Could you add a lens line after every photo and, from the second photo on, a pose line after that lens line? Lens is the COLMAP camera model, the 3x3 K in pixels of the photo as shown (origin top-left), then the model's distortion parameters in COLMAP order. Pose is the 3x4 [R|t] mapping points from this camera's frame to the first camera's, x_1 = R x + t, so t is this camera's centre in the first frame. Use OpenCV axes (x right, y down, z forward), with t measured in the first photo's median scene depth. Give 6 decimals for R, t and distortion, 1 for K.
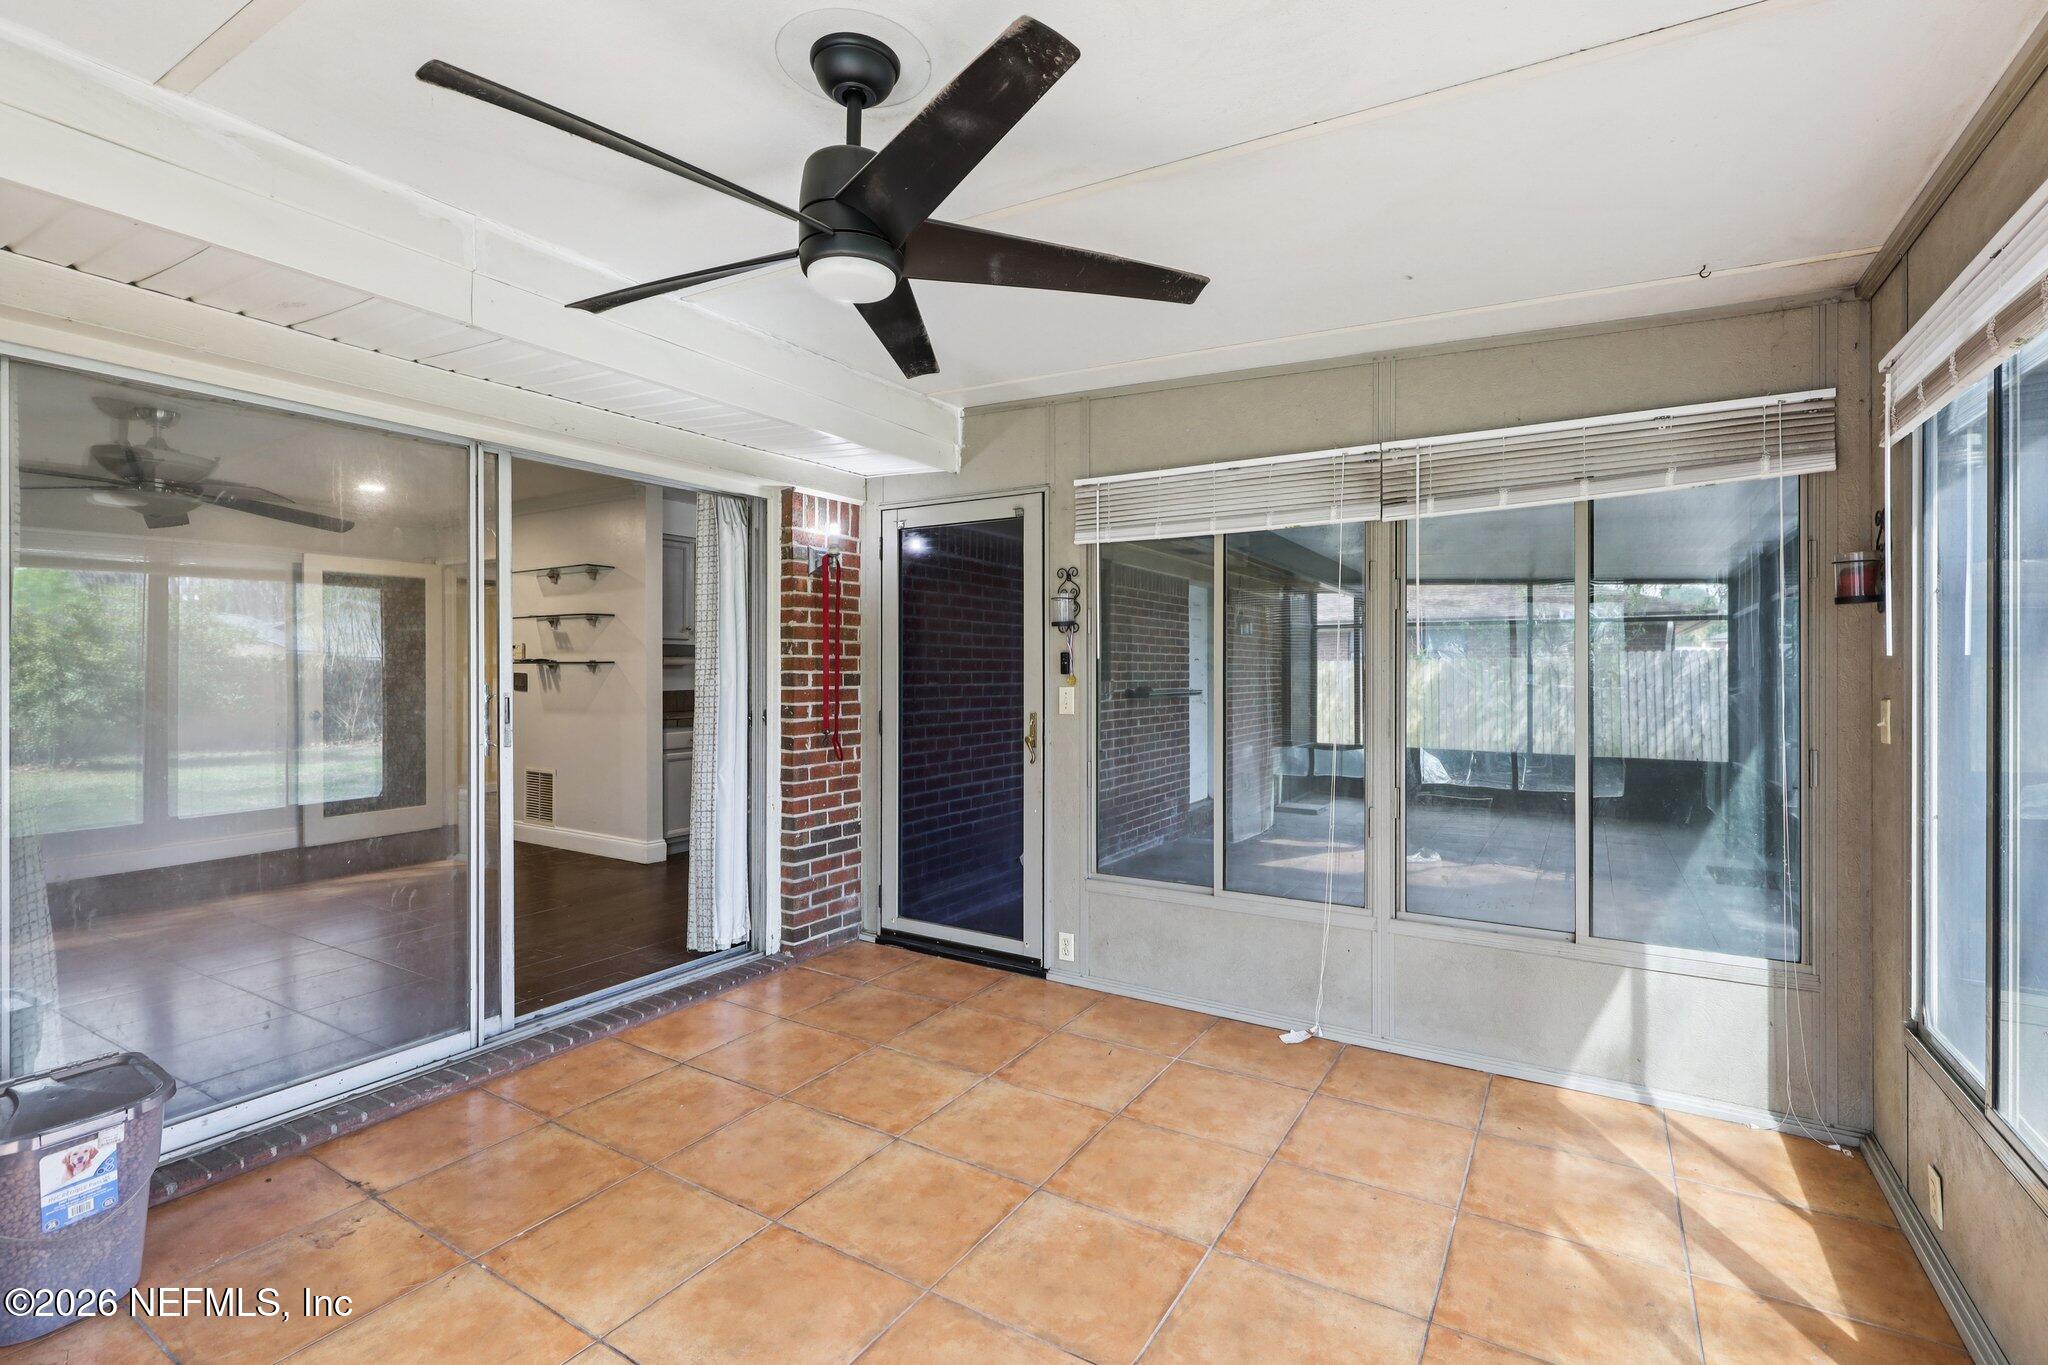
lens RADIAL K [[932.3, 0, 1015.8], [0, 932.3, 669.1], [0, 0, 1]] dist [-0.001649, 0.002135]
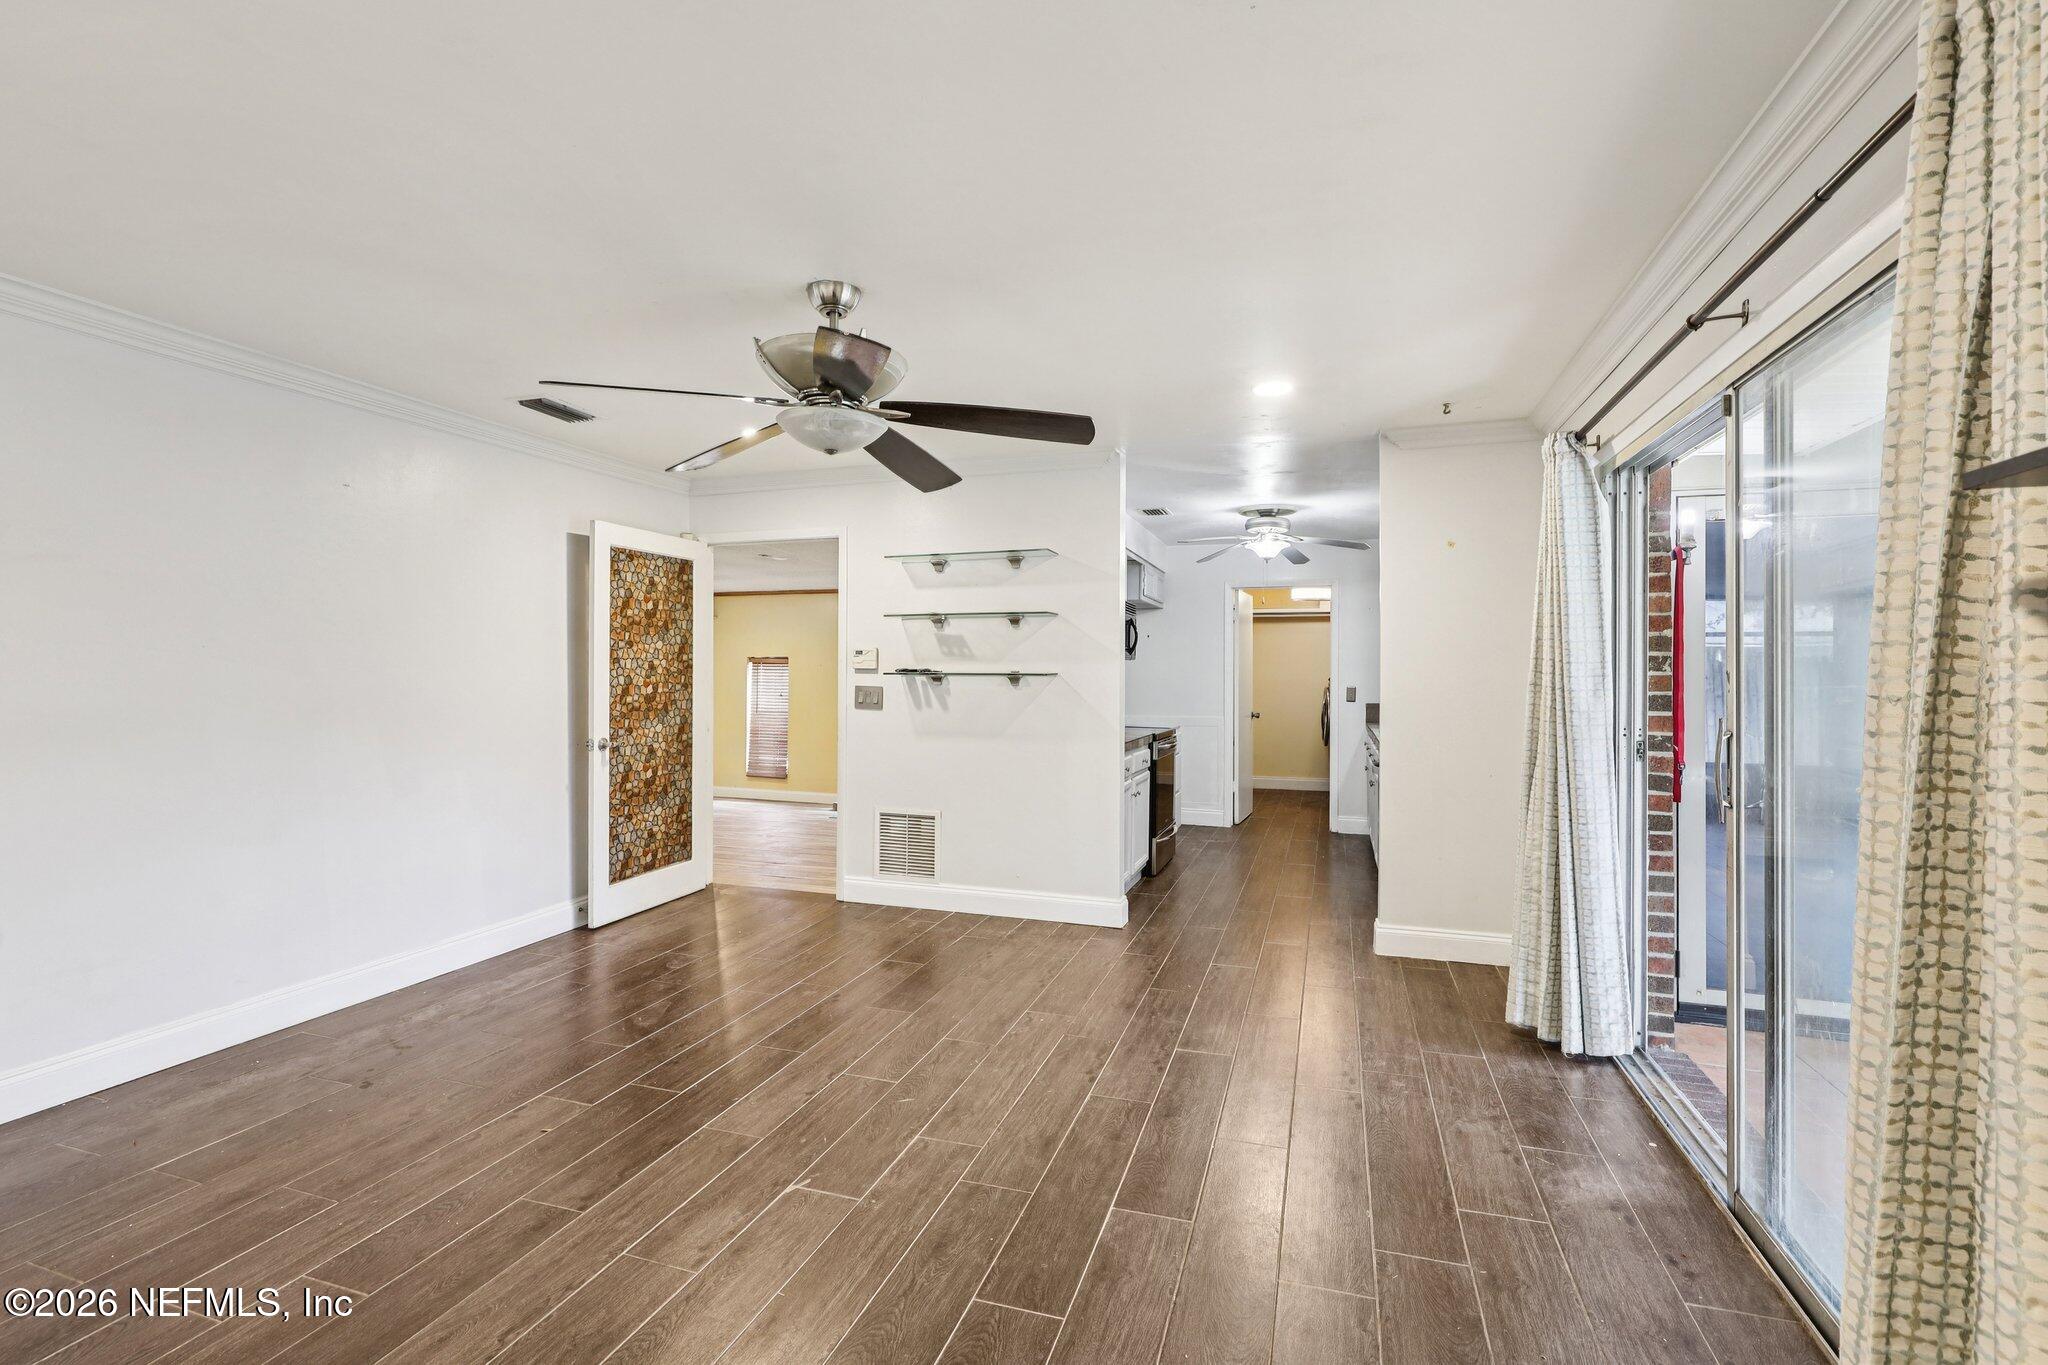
lens RADIAL K [[932.3, 0, 1012.7], [0, 932.3, 669.8], [0, 0, 1]] dist [-0.001649, 0.002135]
pose [[0.973667, 0.007779, 0.227844, -0.612760], [-0.006106, 0.999949, -0.008047, -0.004053], [-0.227895, 0.006444, 0.973664, 0.224008]]
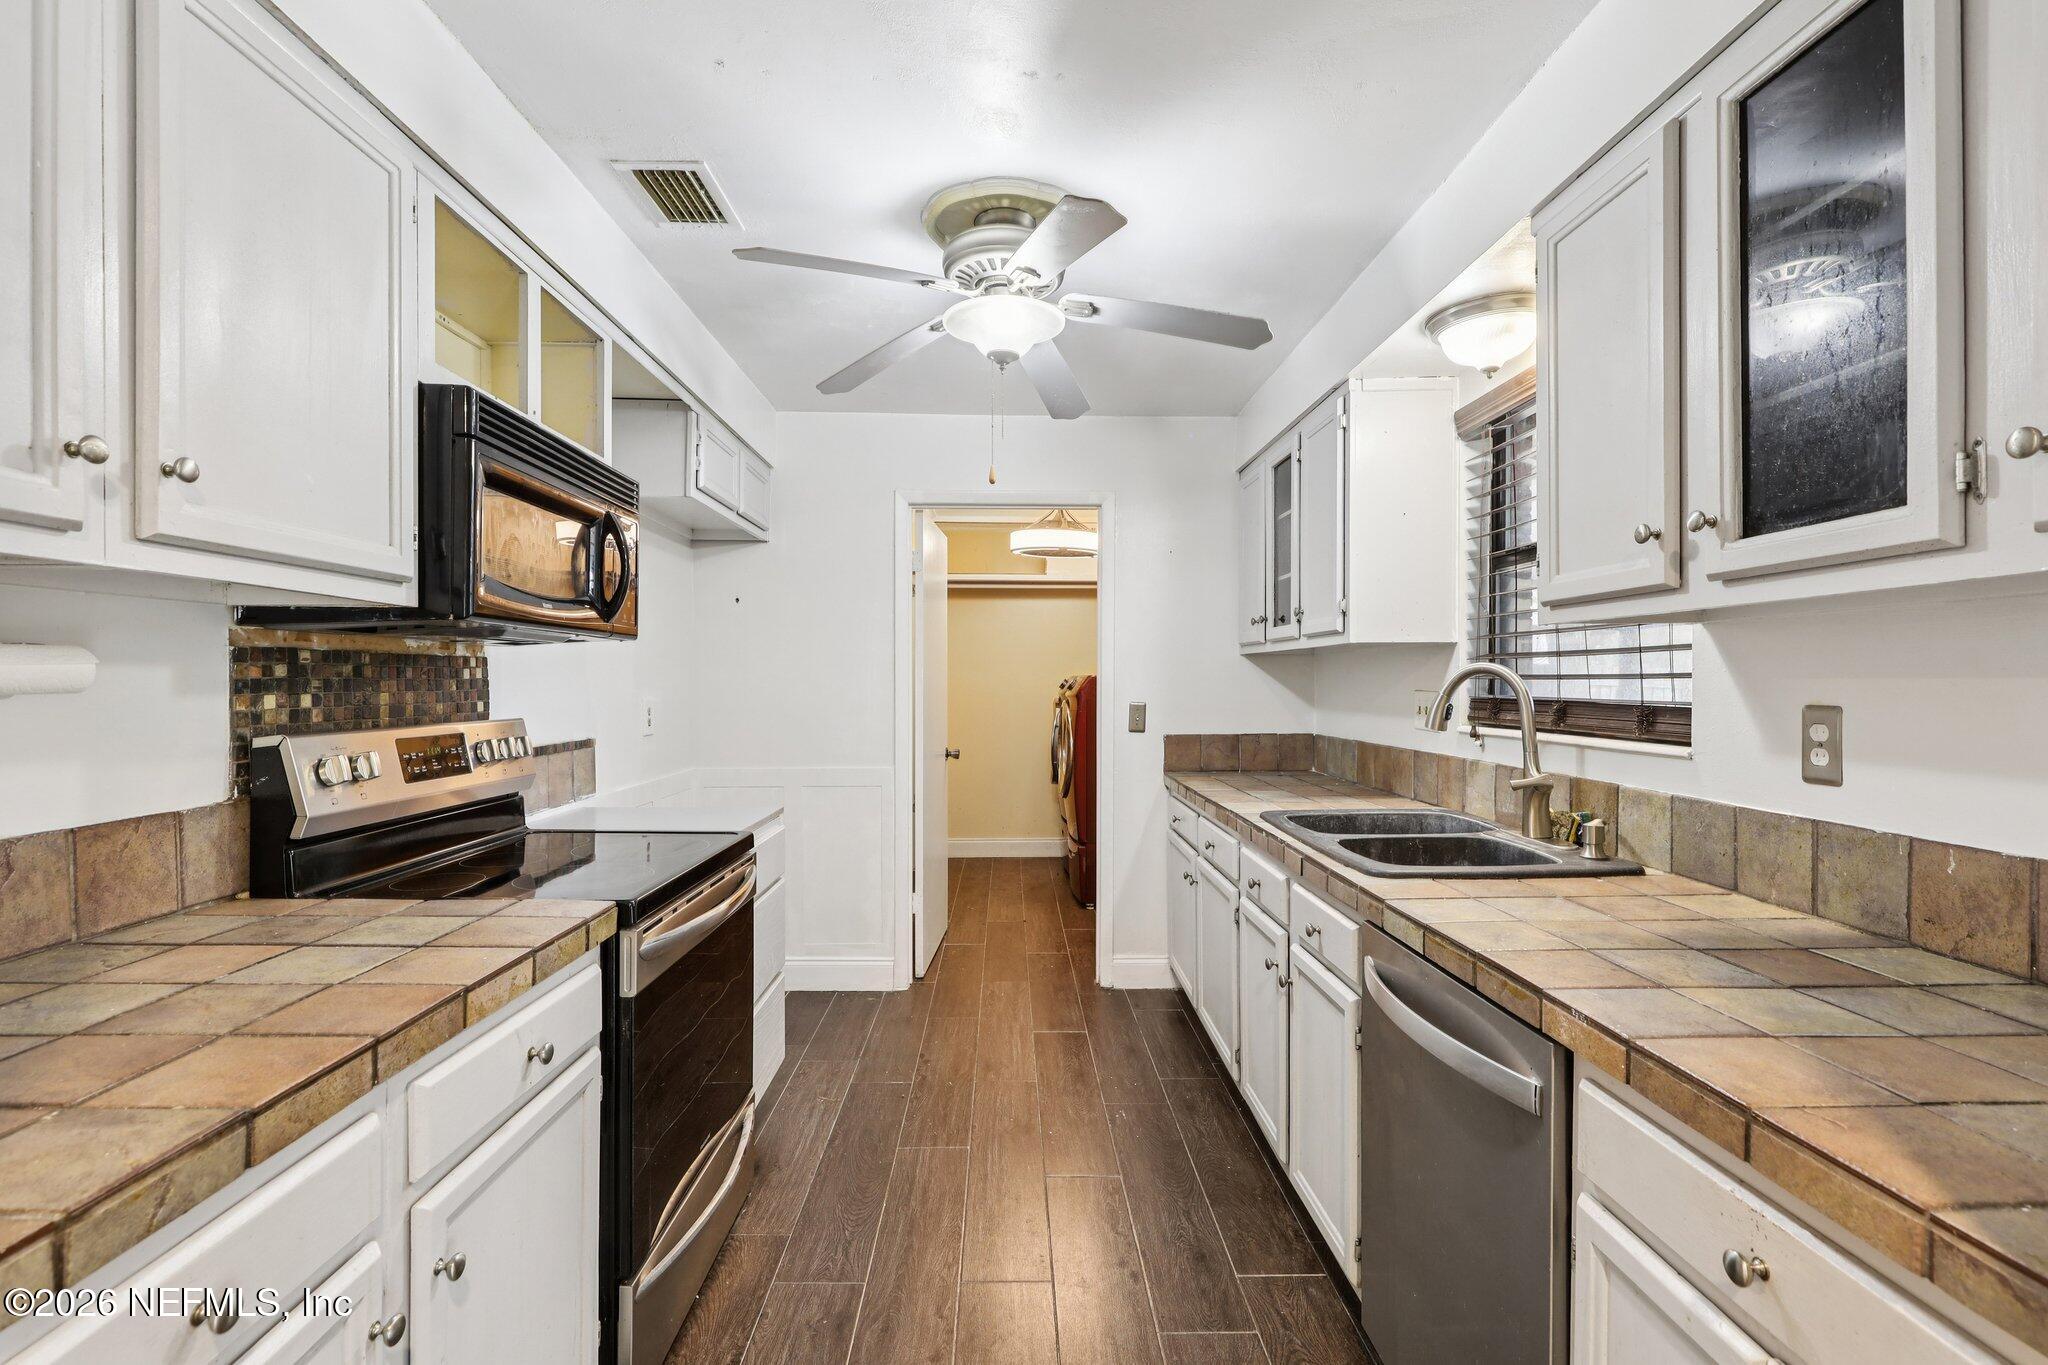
lens RADIAL K [[932.3, 0, 1027.9], [0, 932.3, 682.4], [0, 0, 1]] dist [-0.001649, 0.002135]
pose [[0.834357, -0.000520, 0.551224, -0.314510], [0.000288, 1.000000, 0.000506, -0.008423], [-0.551225, -0.000263, 0.834357, 0.820423]]
